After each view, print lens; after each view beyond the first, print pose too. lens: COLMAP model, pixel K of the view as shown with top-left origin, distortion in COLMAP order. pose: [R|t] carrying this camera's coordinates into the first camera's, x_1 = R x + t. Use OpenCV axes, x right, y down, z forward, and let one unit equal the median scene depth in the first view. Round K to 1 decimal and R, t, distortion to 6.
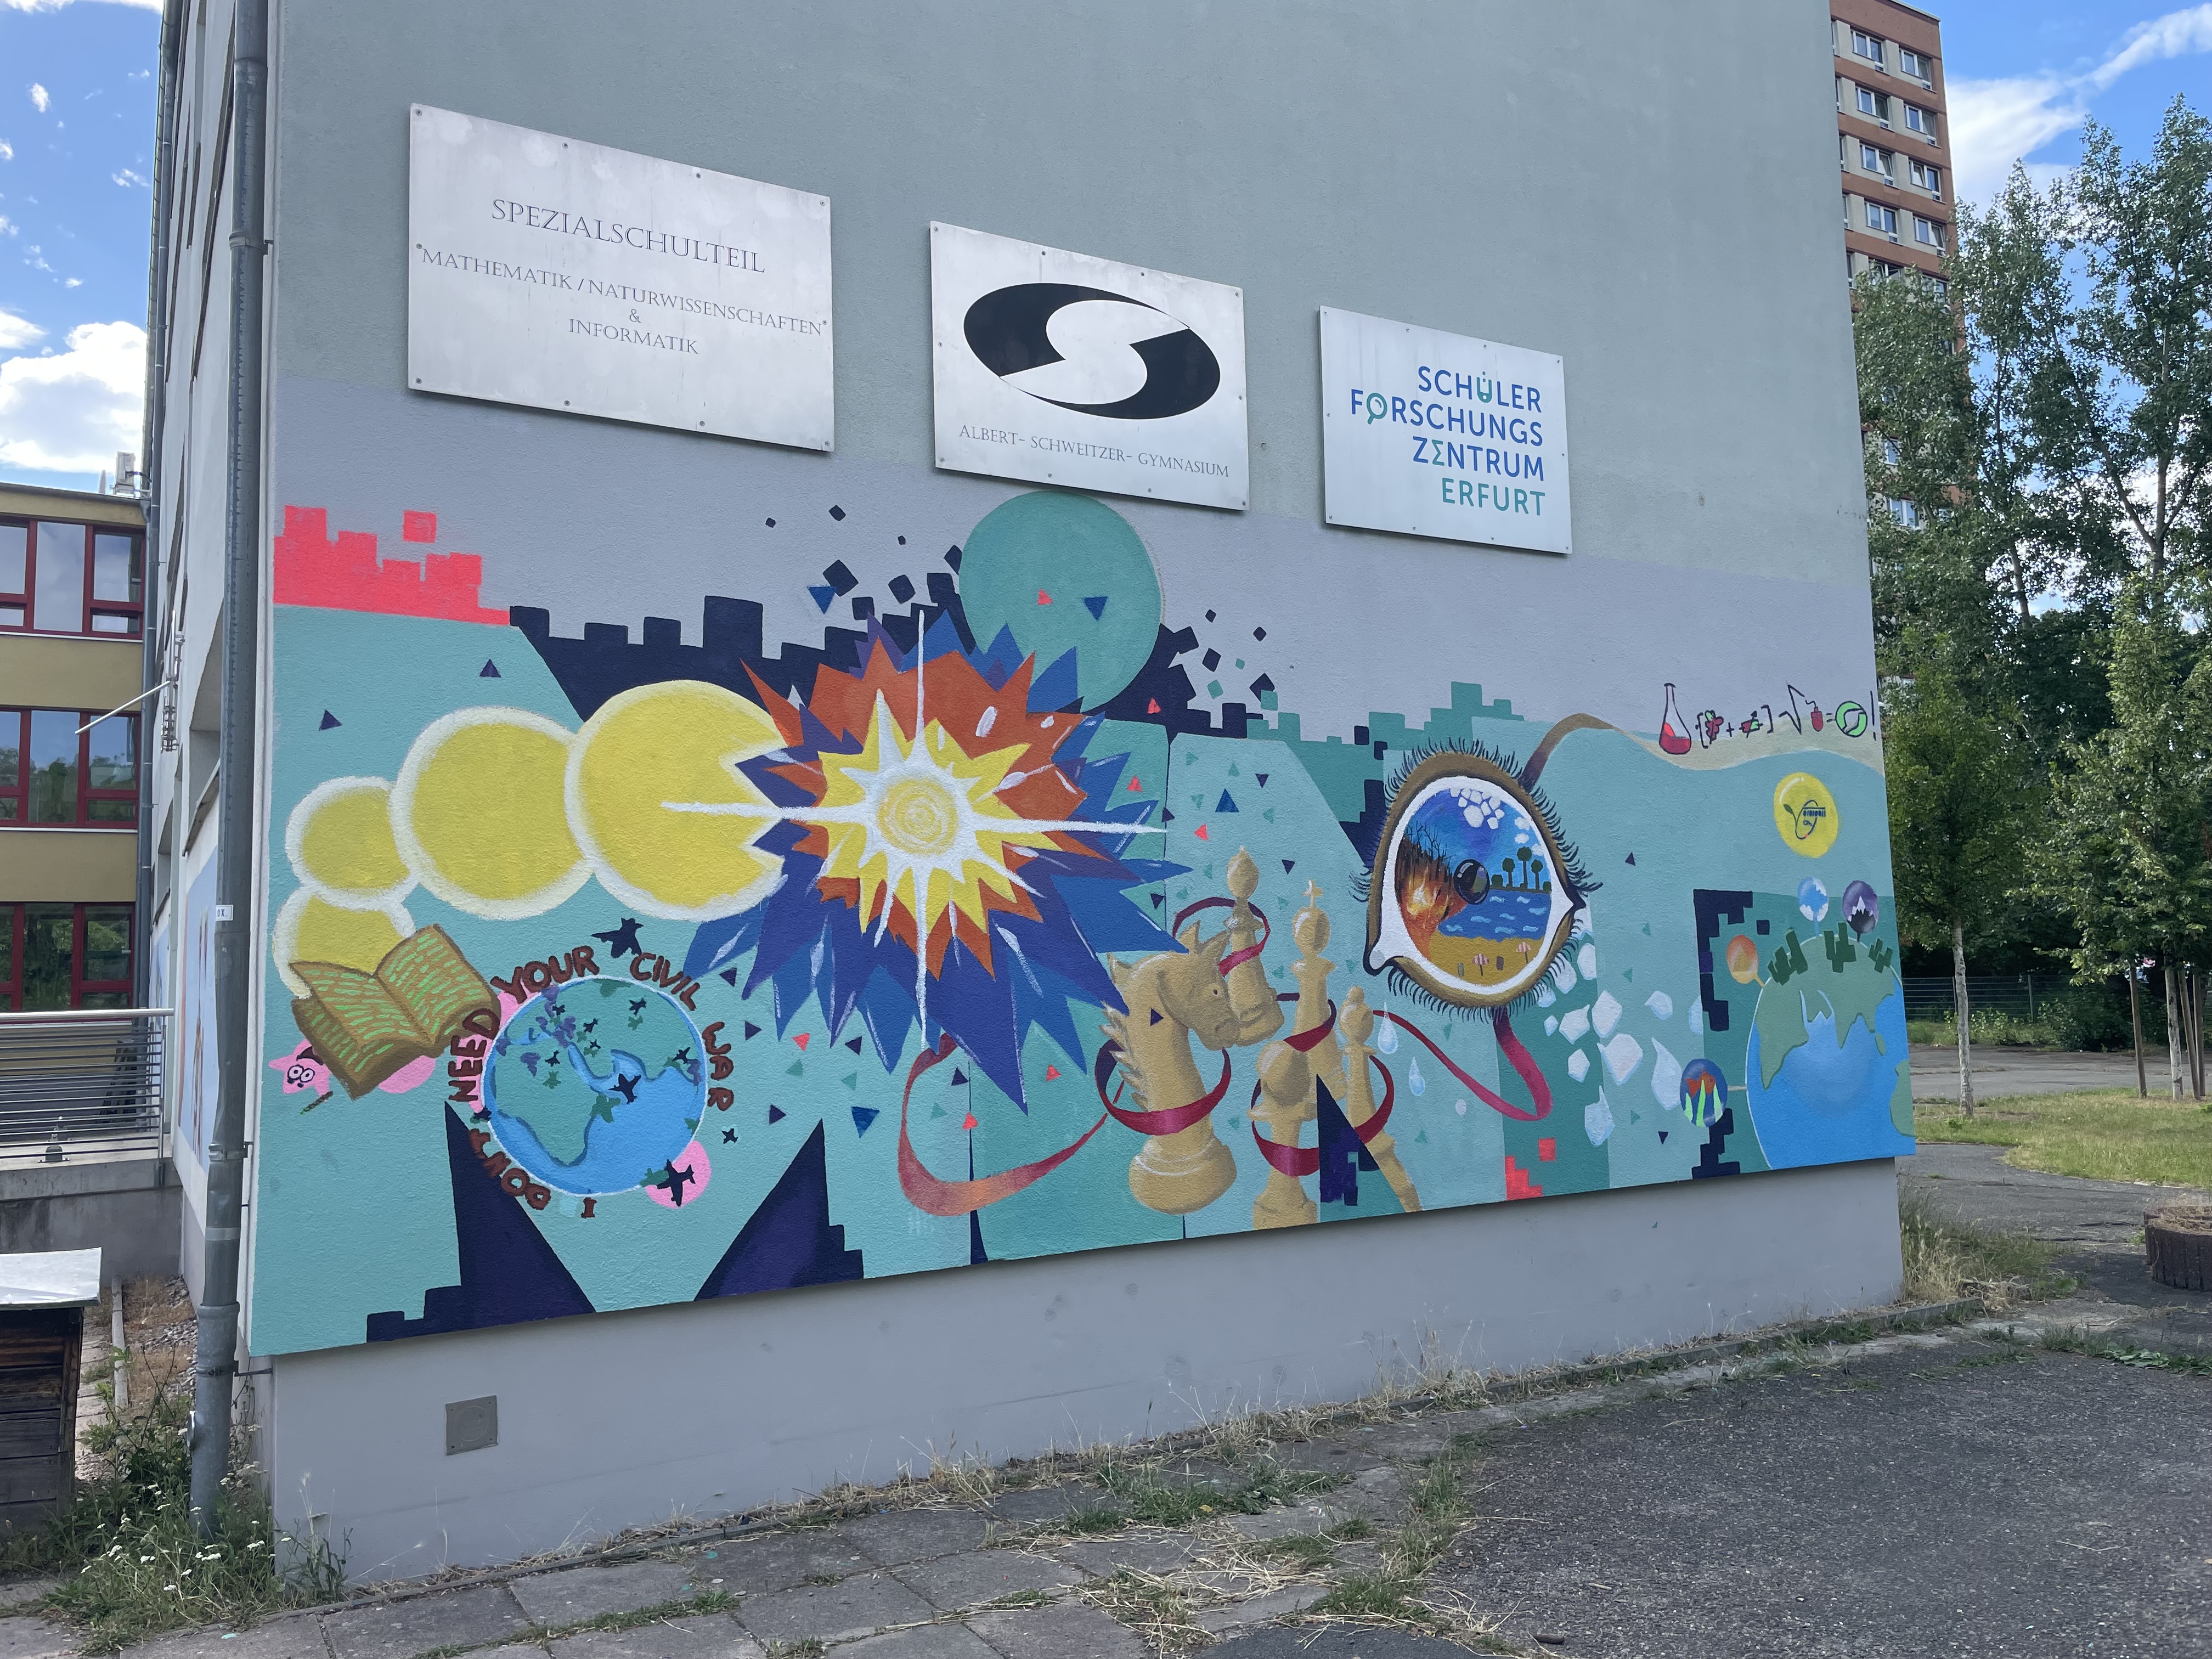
lens RADIAL K [[1685.6, 0, 1104.2], [0, 1685.6, 788.9], [0, 0, 1]] dist [0.130890, -0.189892]
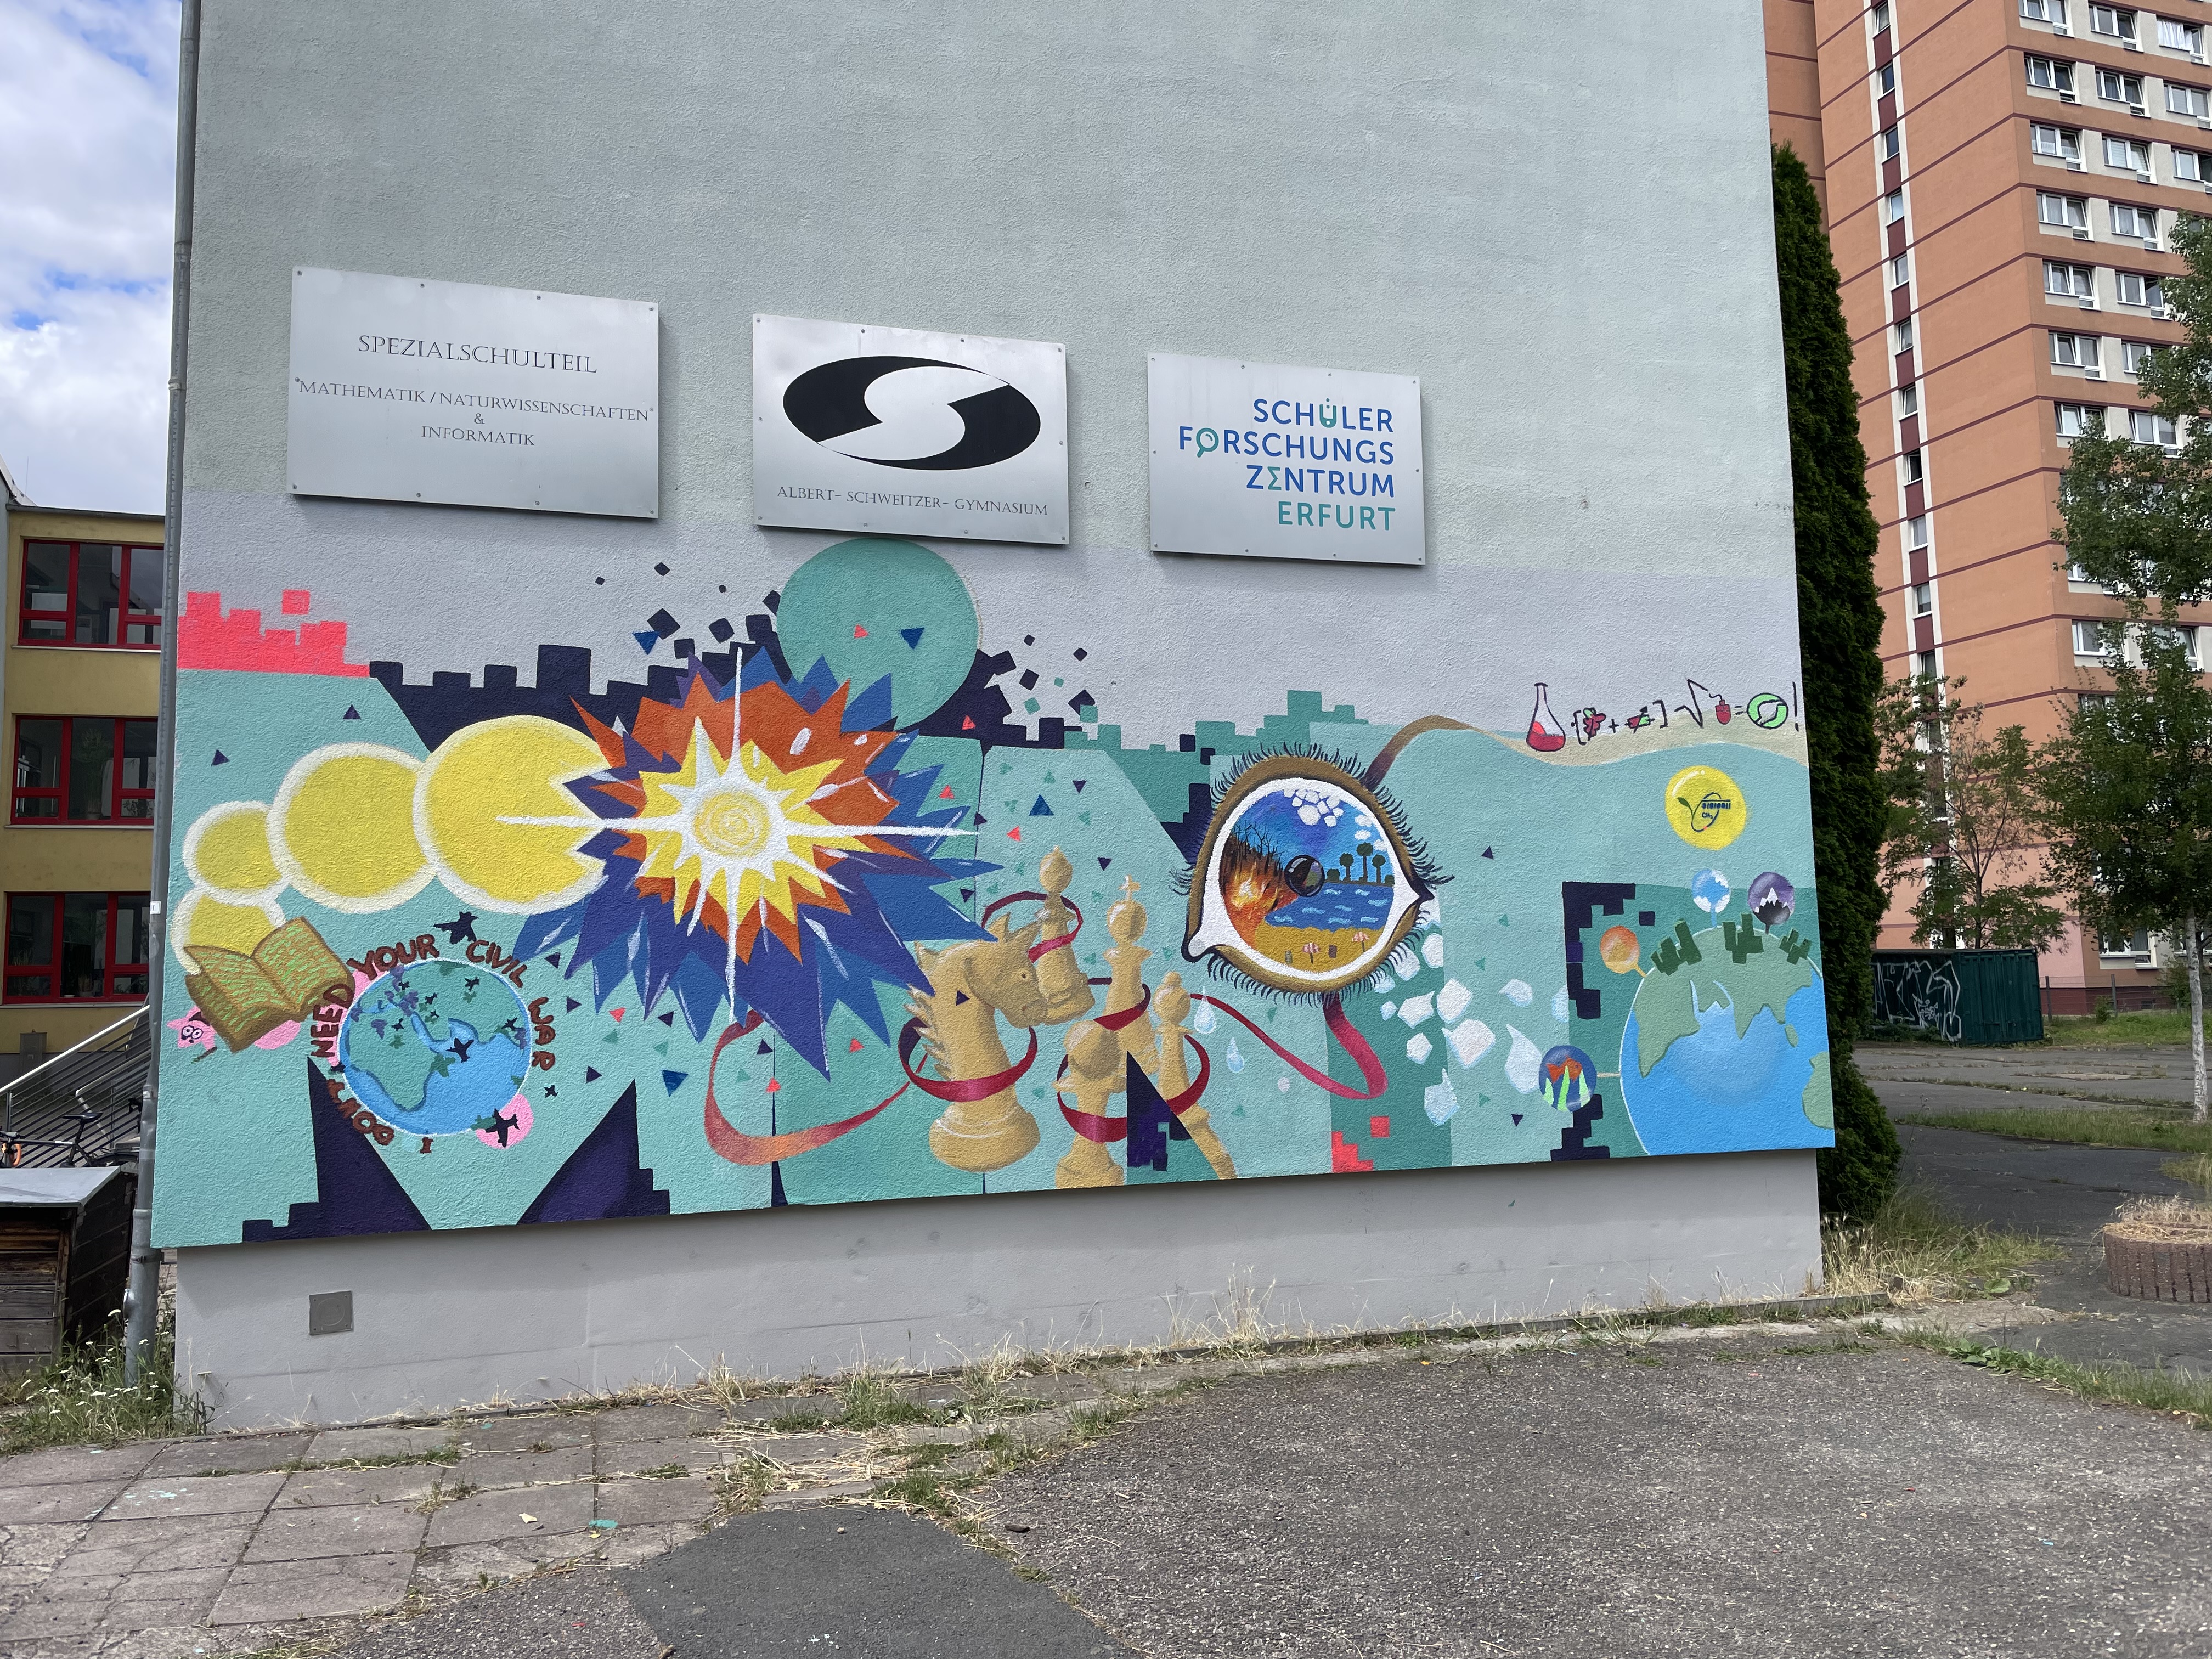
lens RADIAL K [[1685.6, 0, 1104.2], [0, 1685.6, 788.9], [0, 0, 1]] dist [0.130890, -0.189892]
pose [[0.974040, -0.020581, -0.225439, 0.380849], [0.020144, 0.999788, -0.004239, 0.001736], [0.225479, -0.000413, 0.974248, -0.081637]]
